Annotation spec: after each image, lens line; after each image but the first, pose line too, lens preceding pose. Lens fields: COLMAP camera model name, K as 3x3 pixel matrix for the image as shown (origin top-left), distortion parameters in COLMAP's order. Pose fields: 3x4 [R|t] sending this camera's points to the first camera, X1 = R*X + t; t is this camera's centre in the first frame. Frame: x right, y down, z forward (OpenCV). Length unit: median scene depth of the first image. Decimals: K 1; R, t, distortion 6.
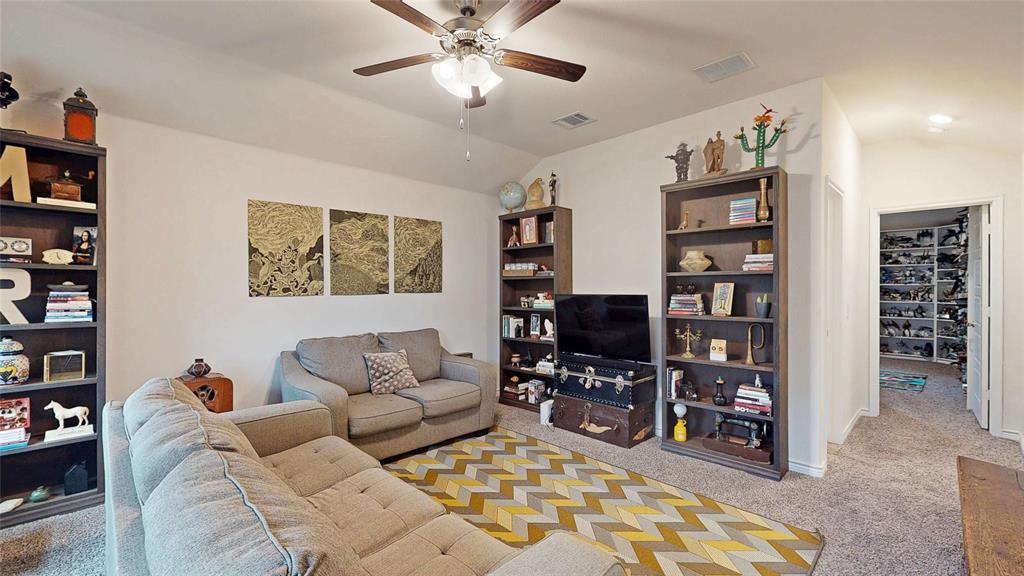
lens RADIAL K [[425.0, 0, 512.5], [0, 425.0, 289.0], [0, 0, 1]] dist [-0.002577, 0.000139]
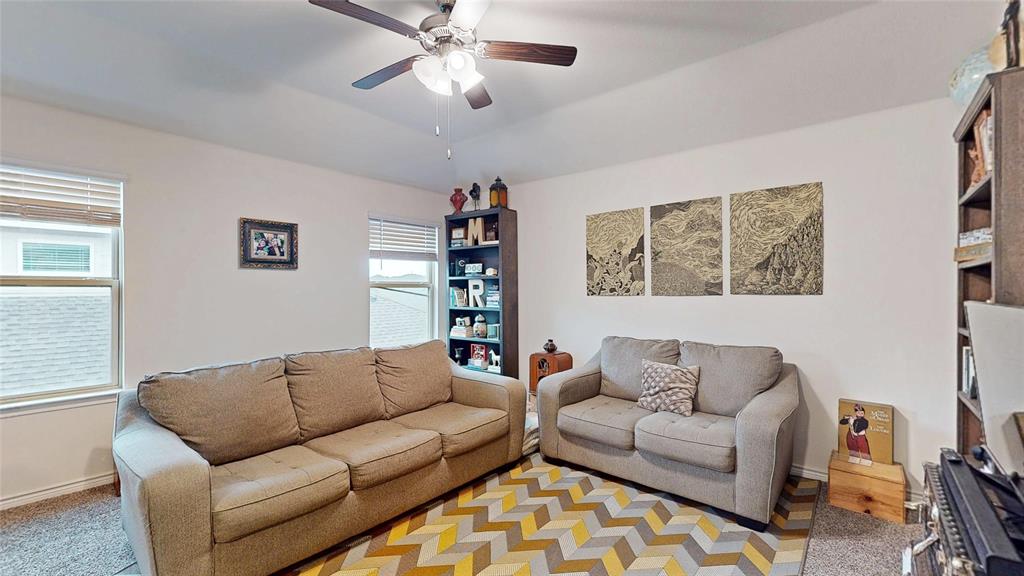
lens RADIAL K [[425.0, 0, 512.5], [0, 425.0, 289.0], [0, 0, 1]] dist [-0.002577, 0.000139]
pose [[0.085101, -0.001344, -0.996371, 0.520080], [0.000261, 0.999999, -0.001327, 0.000825], [0.996372, -0.000147, 0.085101, 0.619008]]
